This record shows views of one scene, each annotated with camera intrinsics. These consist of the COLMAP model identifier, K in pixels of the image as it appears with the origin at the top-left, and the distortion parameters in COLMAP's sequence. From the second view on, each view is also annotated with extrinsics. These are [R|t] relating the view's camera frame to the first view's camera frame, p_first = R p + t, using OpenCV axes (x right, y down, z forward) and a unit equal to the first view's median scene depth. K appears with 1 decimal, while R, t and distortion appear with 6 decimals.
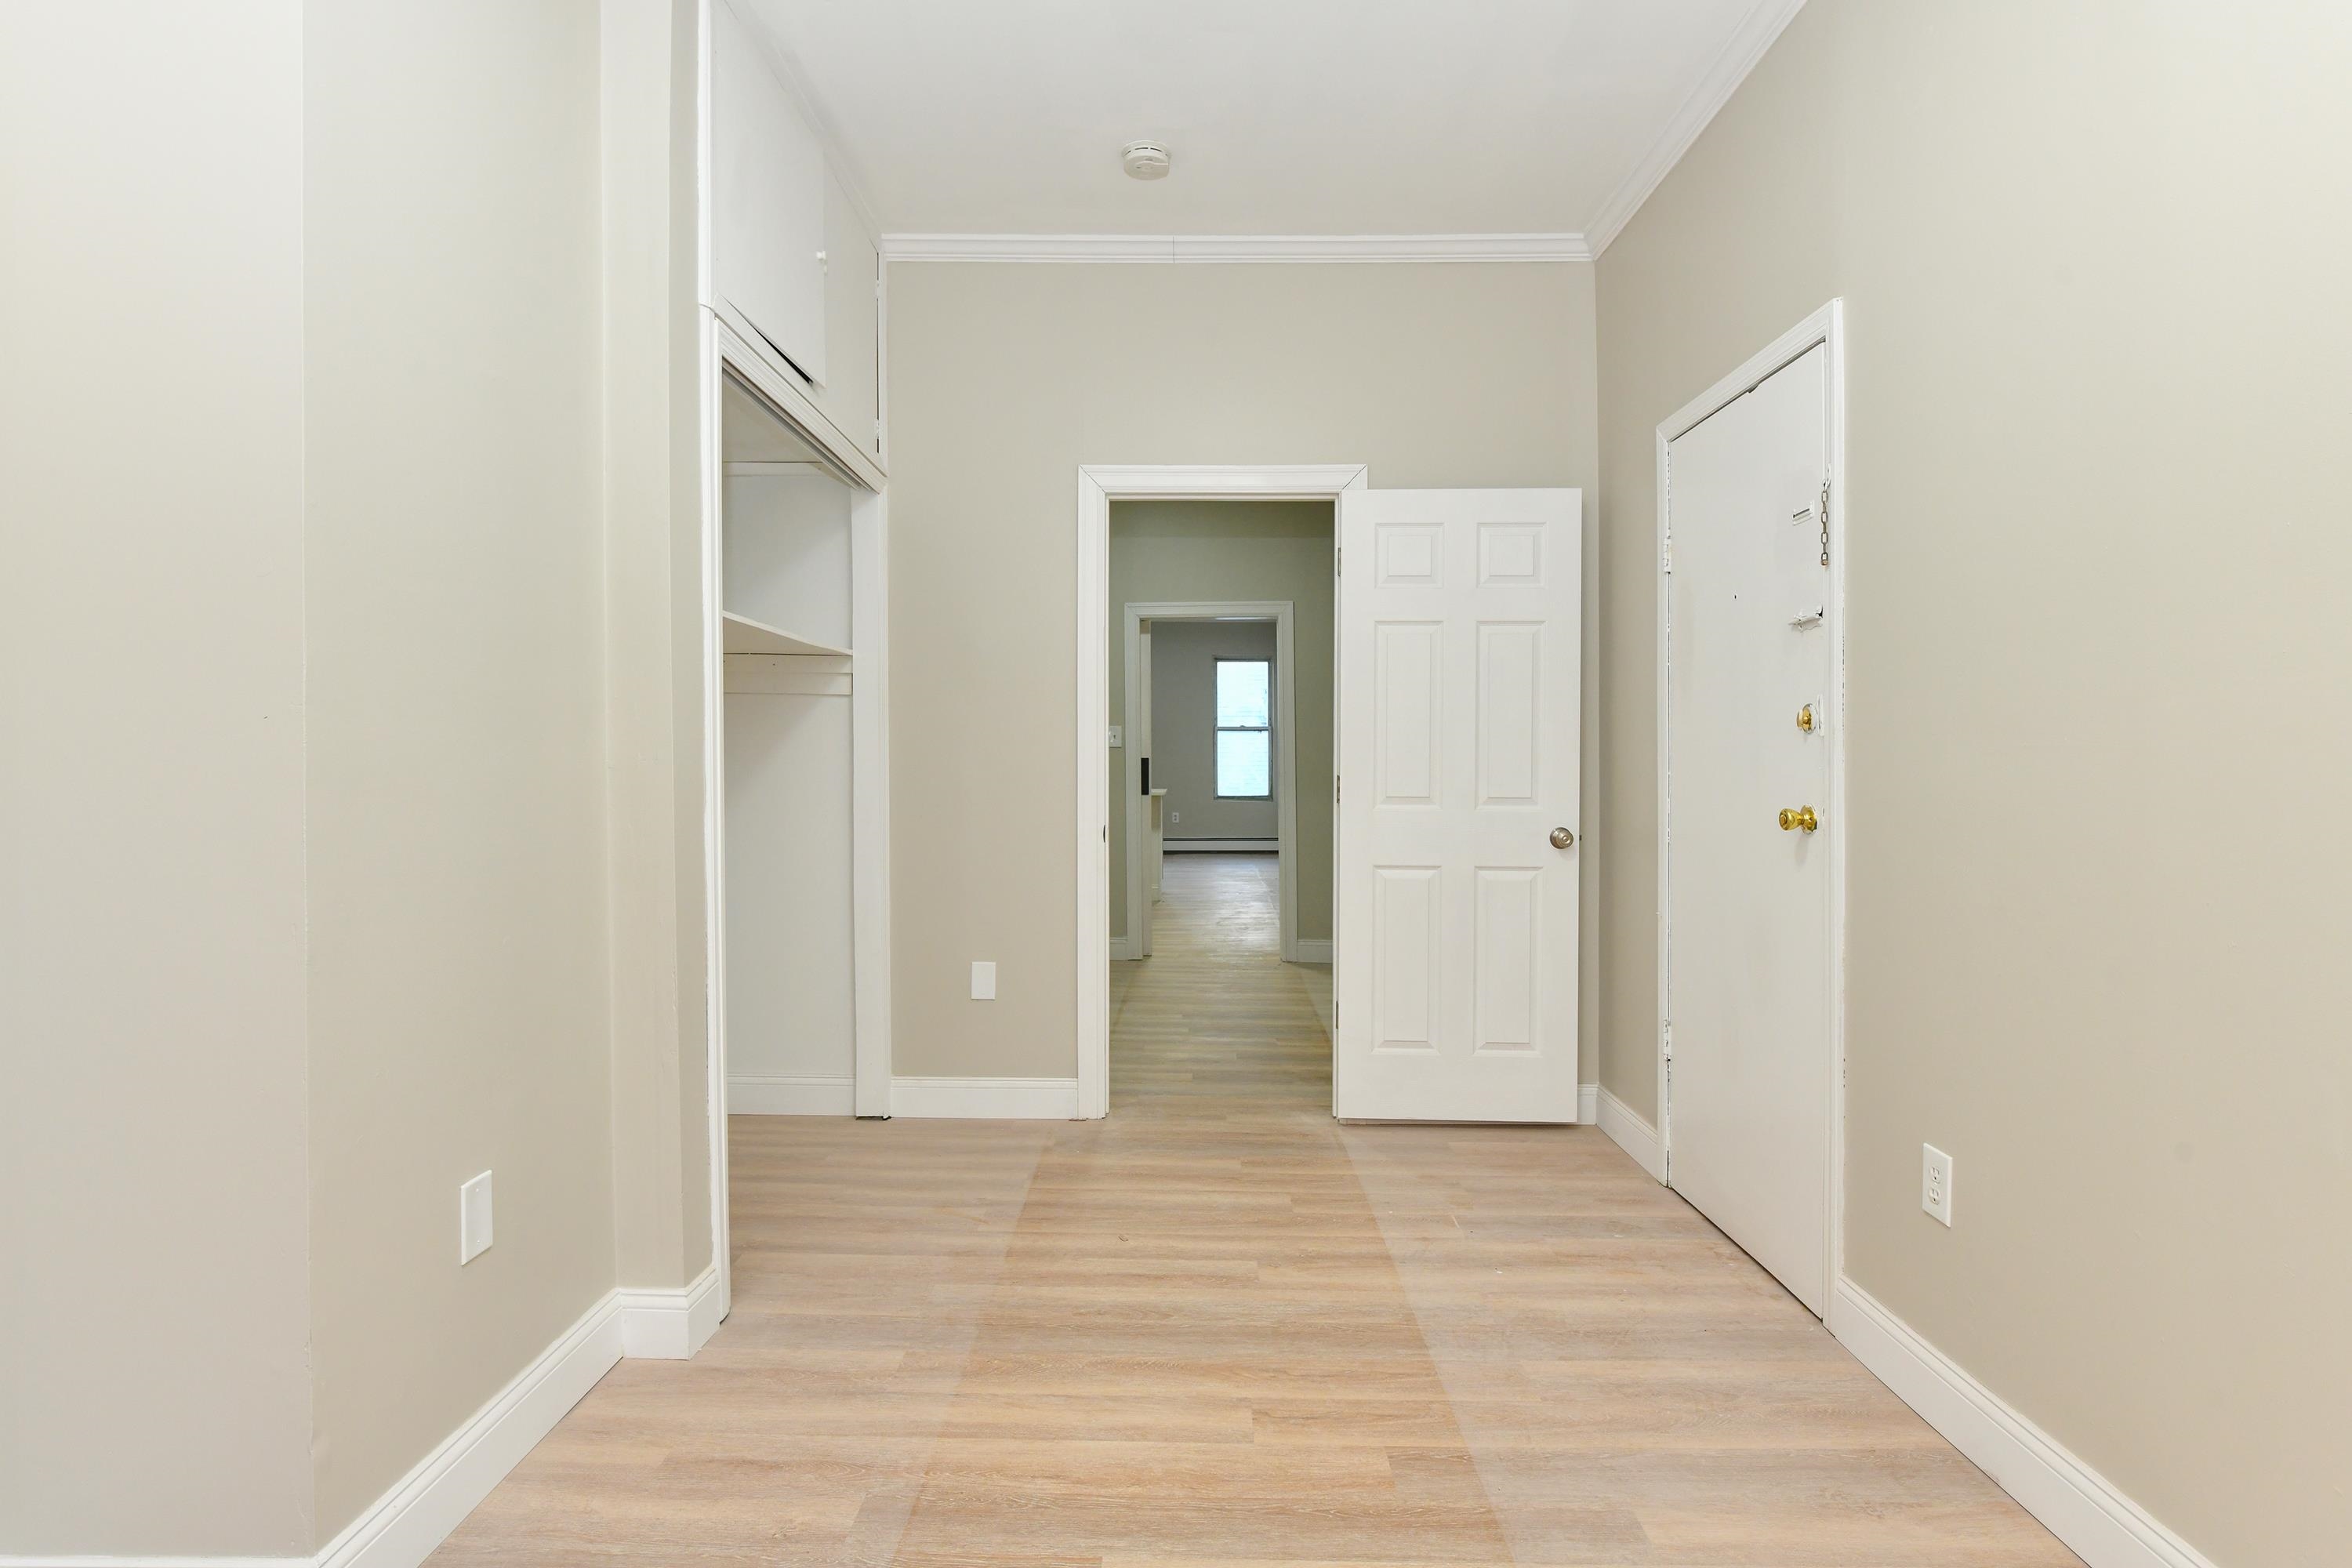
lens RADIAL K [[1165.7, 0, 1180.1], [0, 1165.7, 779.7], [0, 0, 1]] dist [0.004188, -0.003799]
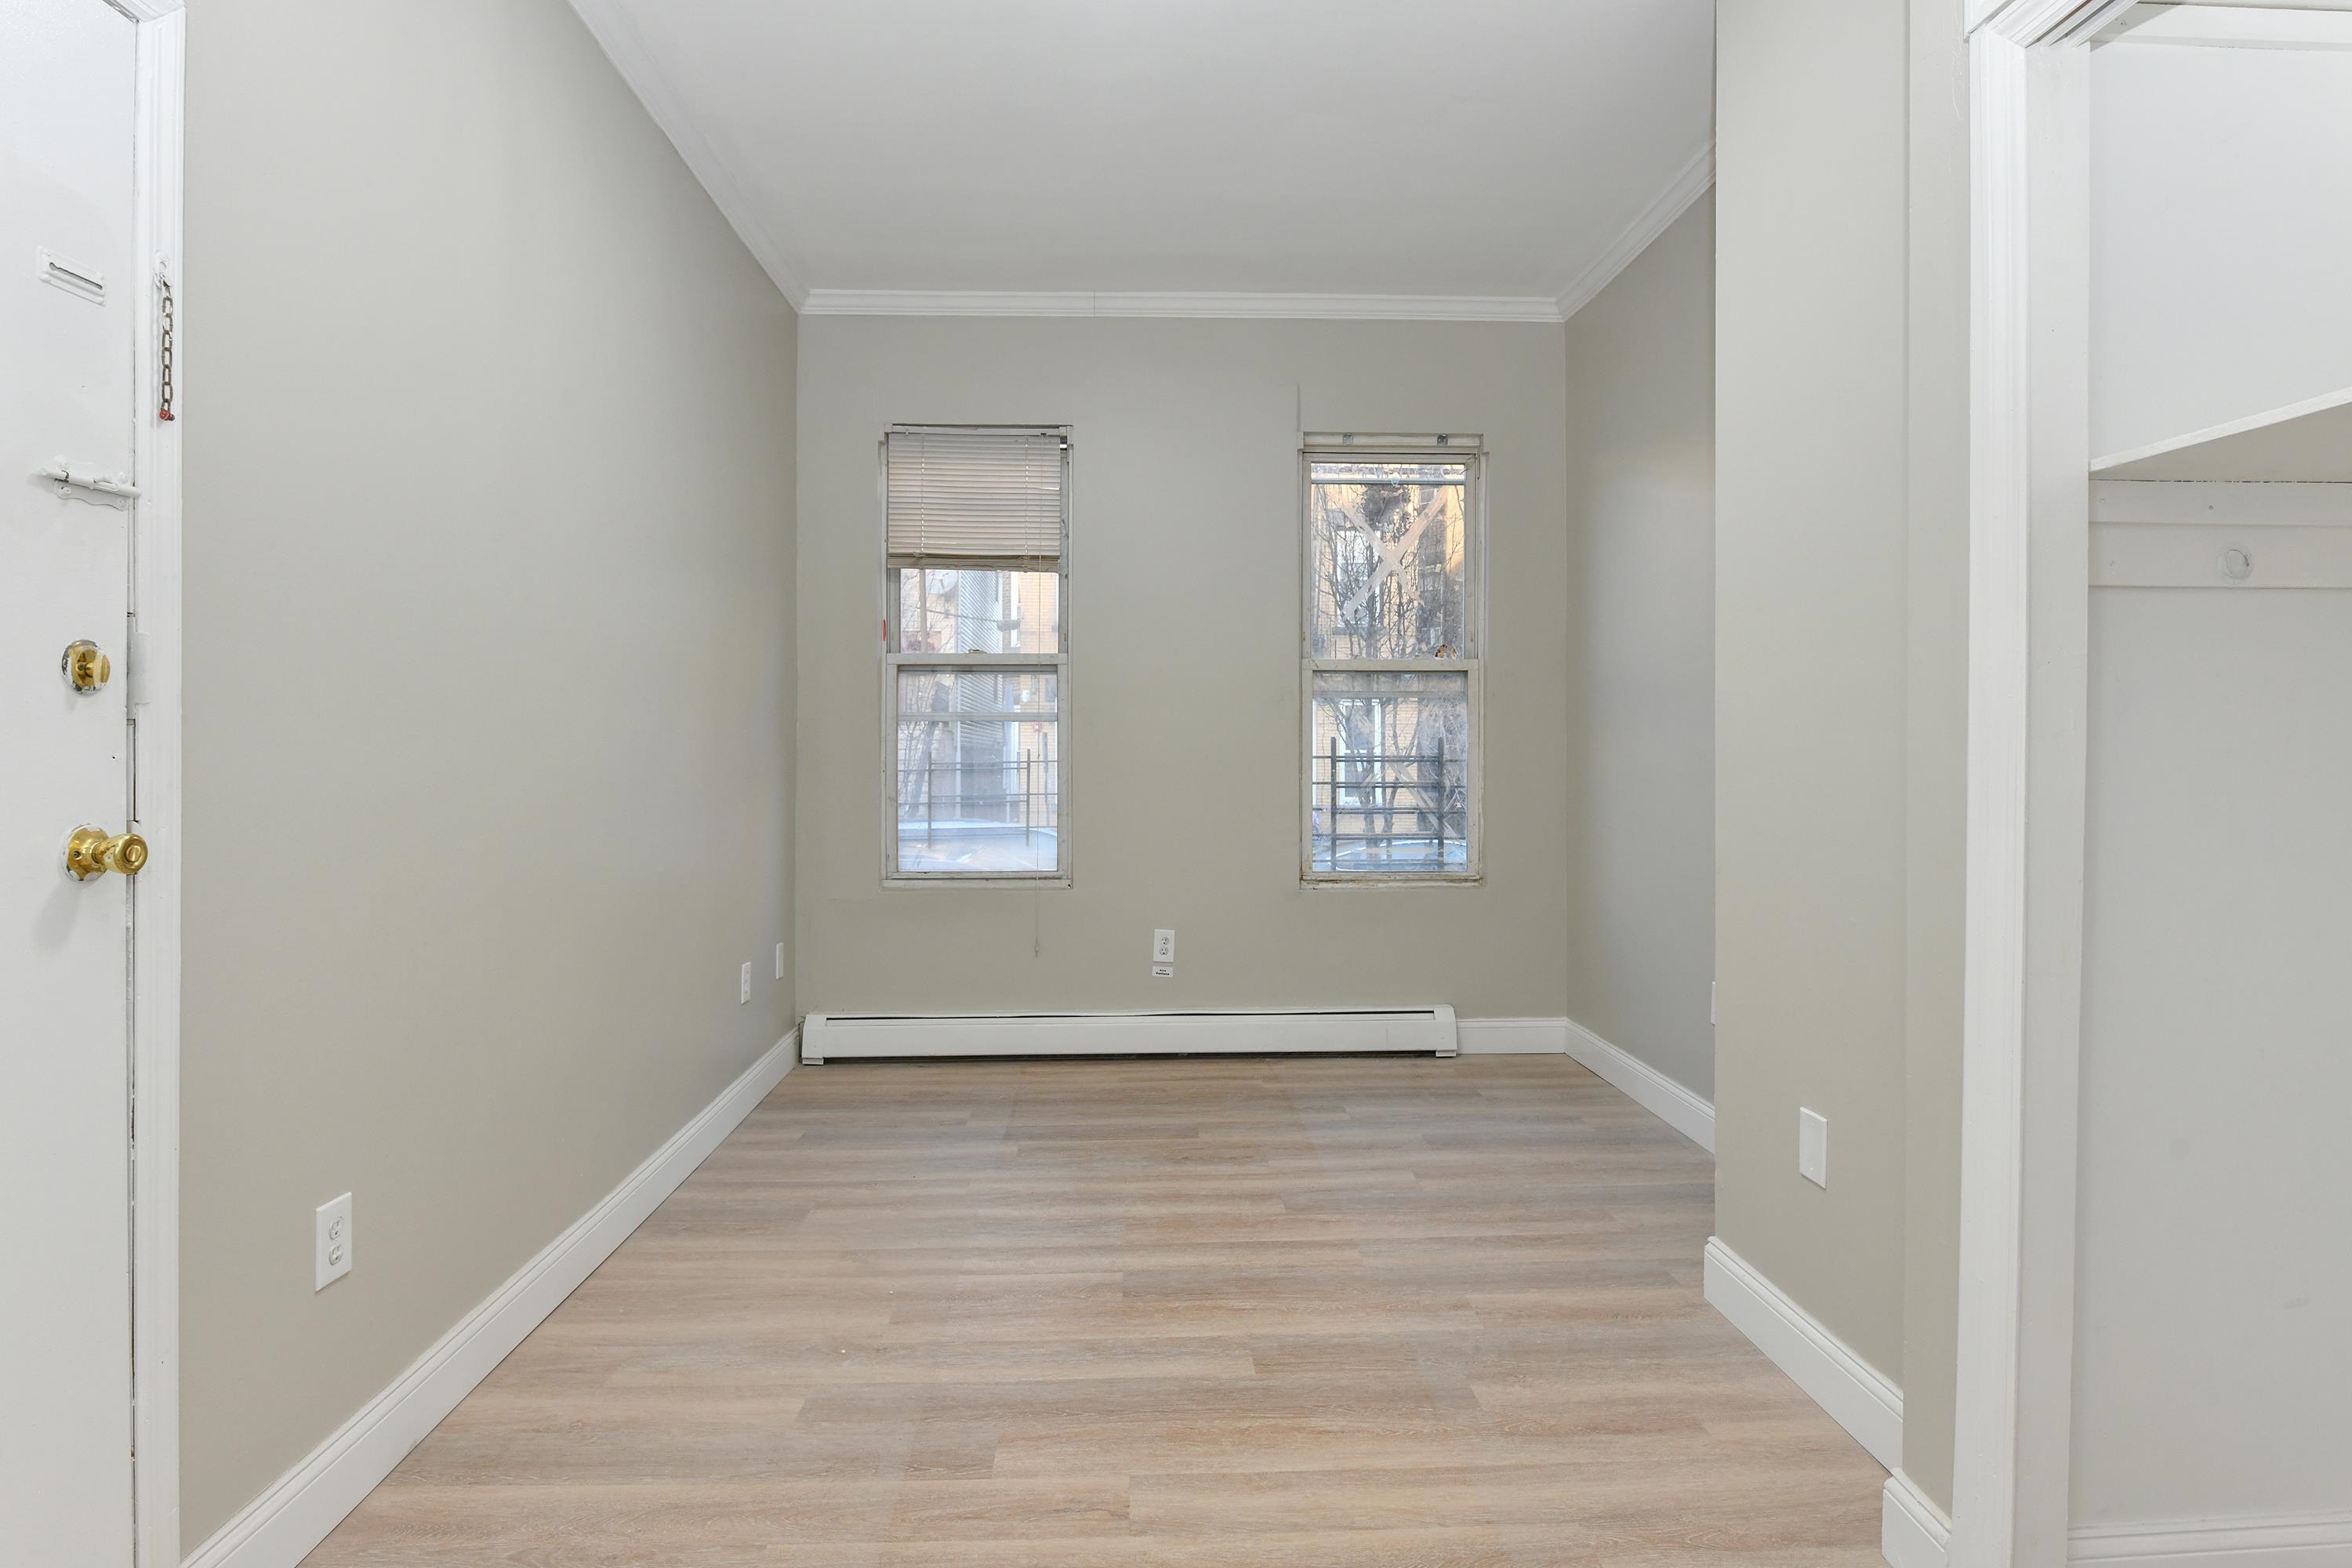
lens RADIAL K [[1165.7, 0, 1179.9], [0, 1165.7, 762.5], [0, 0, 1]] dist [0.004188, -0.003799]
pose [[-0.998047, 0.000220, -0.062466, 0.081777], [-0.001215, 0.999736, 0.022928, -0.026327], [0.062455, 0.022960, -0.997784, 1.931093]]
